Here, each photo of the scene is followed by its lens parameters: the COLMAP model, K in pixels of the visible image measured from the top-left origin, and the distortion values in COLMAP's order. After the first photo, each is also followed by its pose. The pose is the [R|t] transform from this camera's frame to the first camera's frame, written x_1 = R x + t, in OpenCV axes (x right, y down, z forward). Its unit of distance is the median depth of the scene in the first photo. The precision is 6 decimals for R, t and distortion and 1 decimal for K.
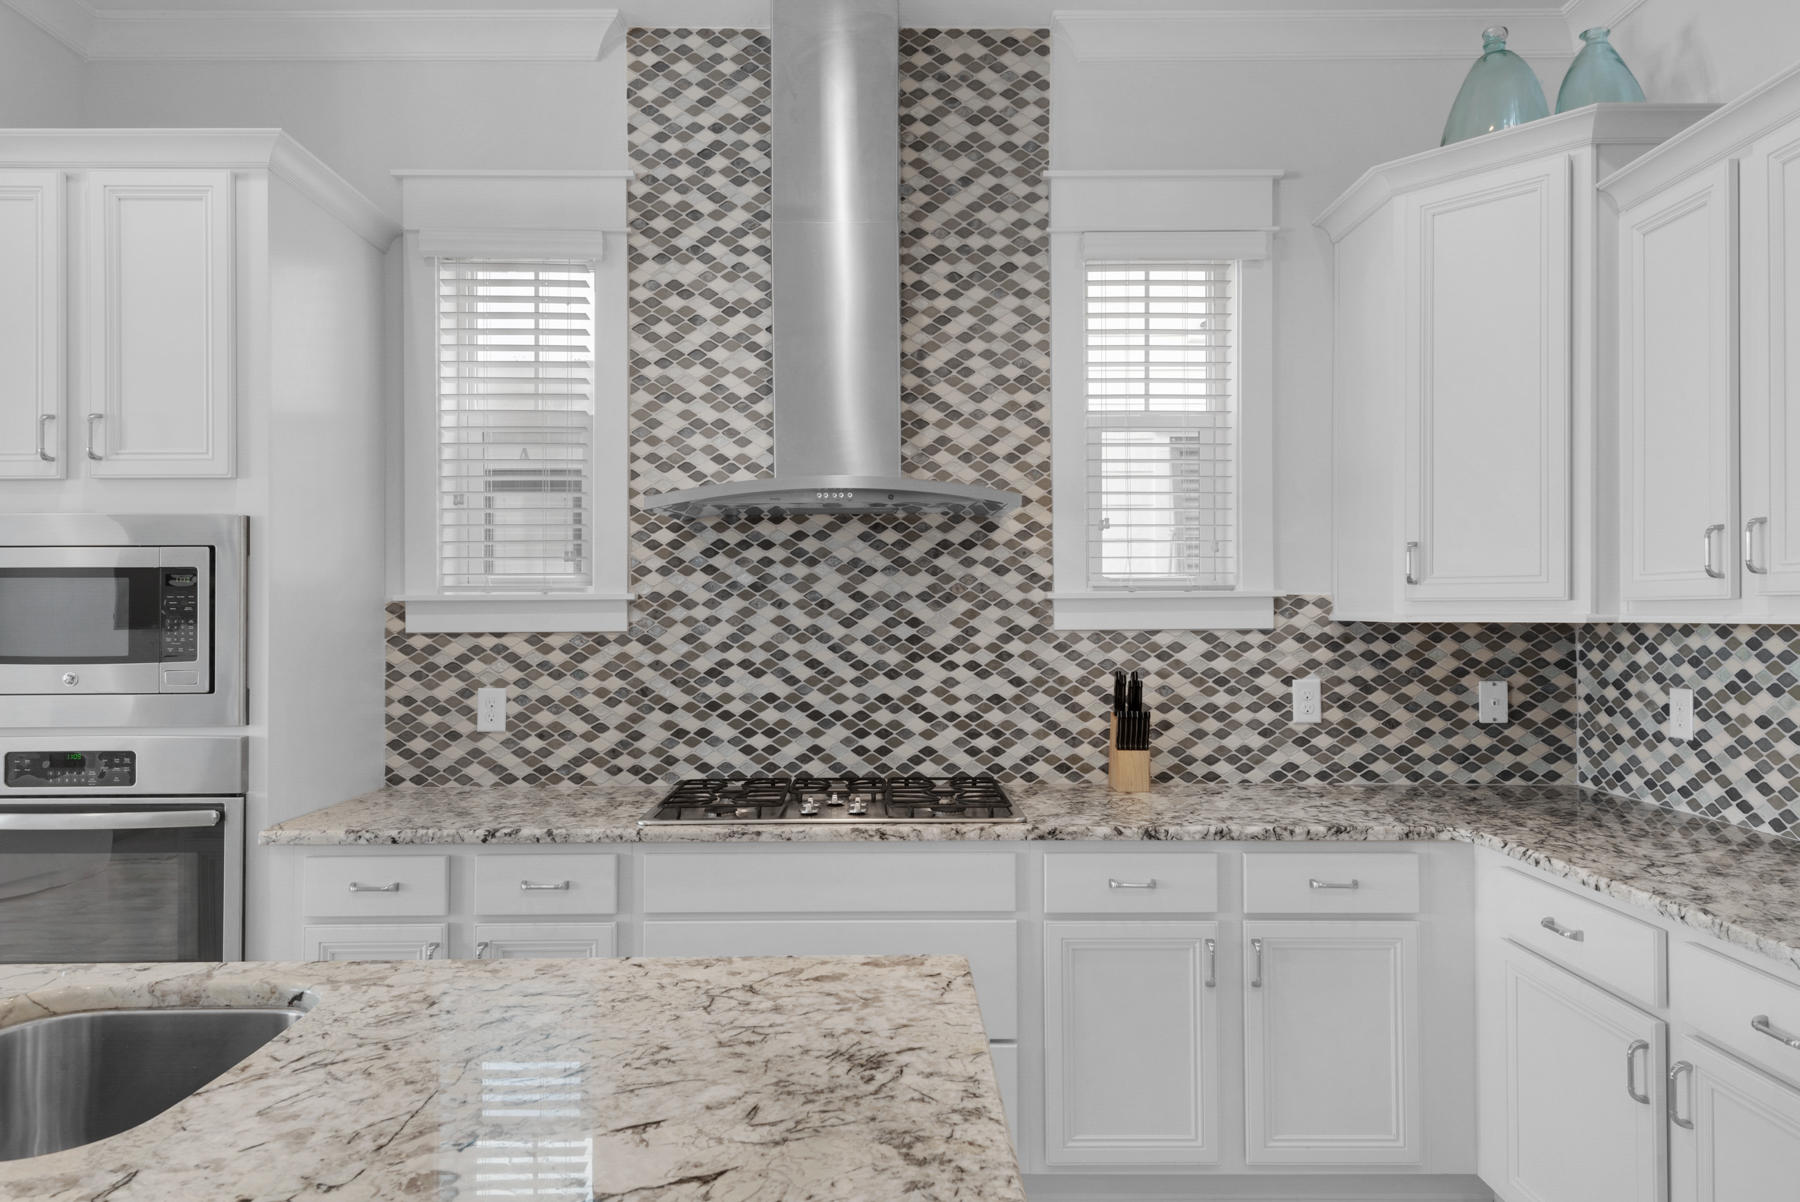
lens RADIAL K [[1154.0, 0, 885.7], [0, 1154.0, 602.9], [0, 0, 1]] dist [0.045764, -0.022642]
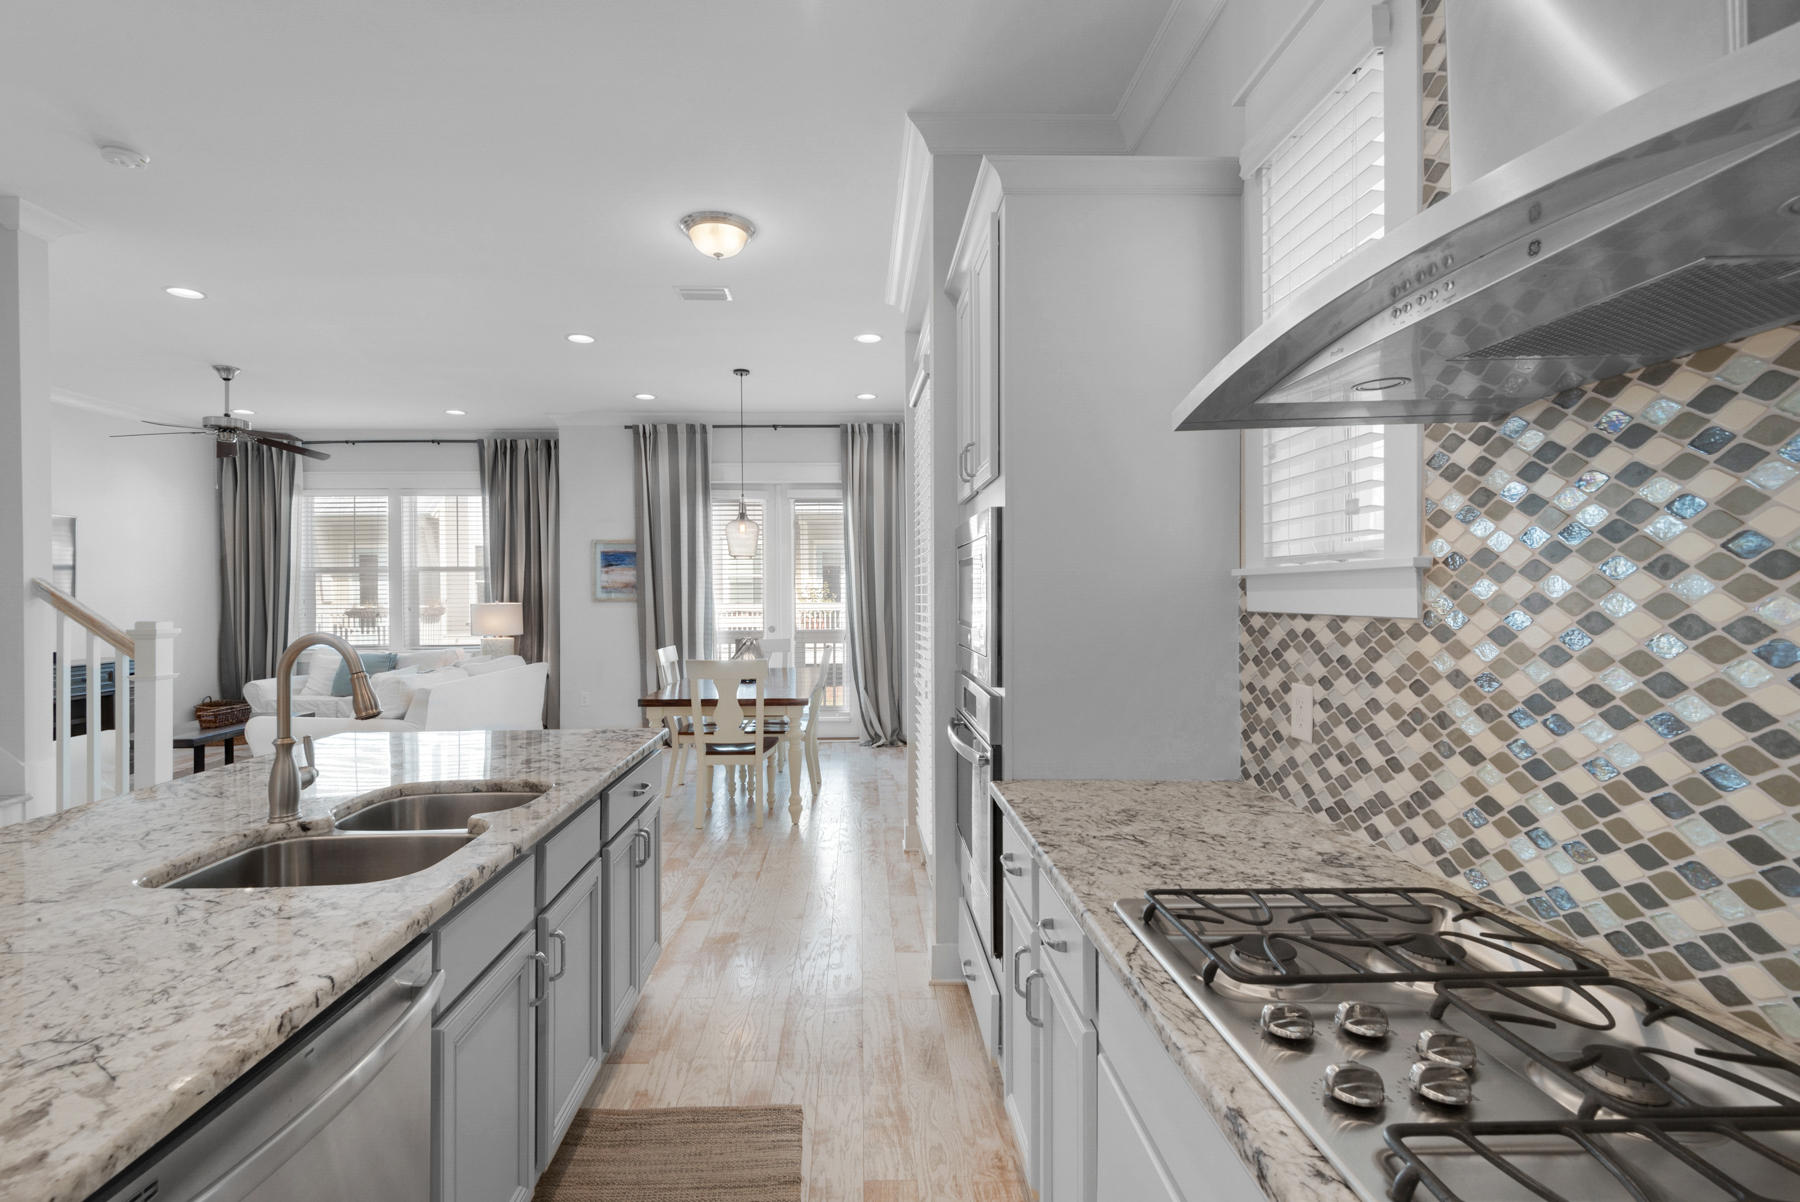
lens RADIAL K [[819.4, 0, 883.6], [0, 819.4, 594.1], [0, 0, 1]] dist [0.025363, -0.013013]
pose [[0.025510, 0.004059, -0.999666, 0.211617], [0.012336, 0.999914, 0.004375, 0.006133], [0.999598, -0.012444, 0.025458, 0.700026]]
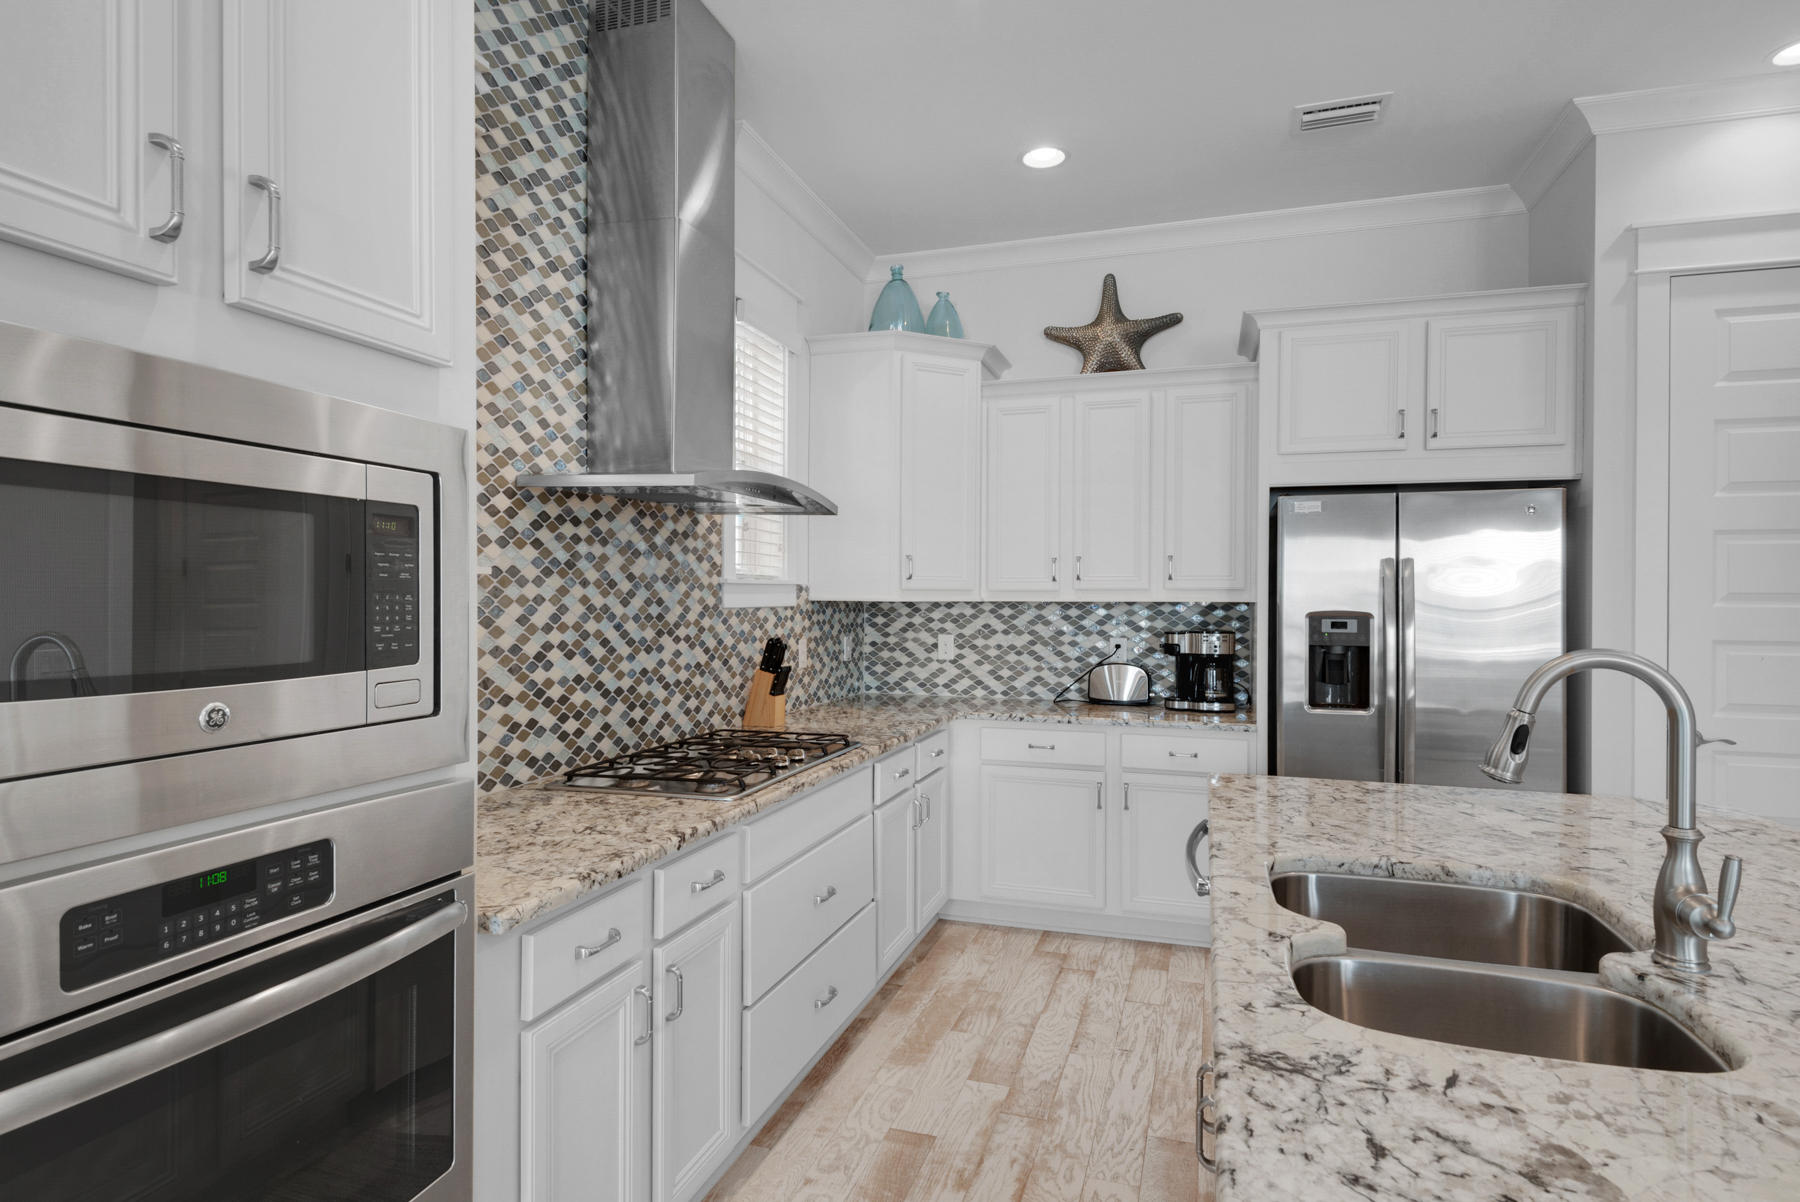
lens RADIAL K [[961.8, 0, 907.3], [0, 961.8, 607.1], [0, 0, 1]] dist [0.017597, -0.006912]
pose [[0.304317, -0.005028, 0.952558, -0.786547], [-0.011432, 0.999895, 0.008930, 0.010956], [-0.952502, -0.013607, 0.304227, 0.491408]]
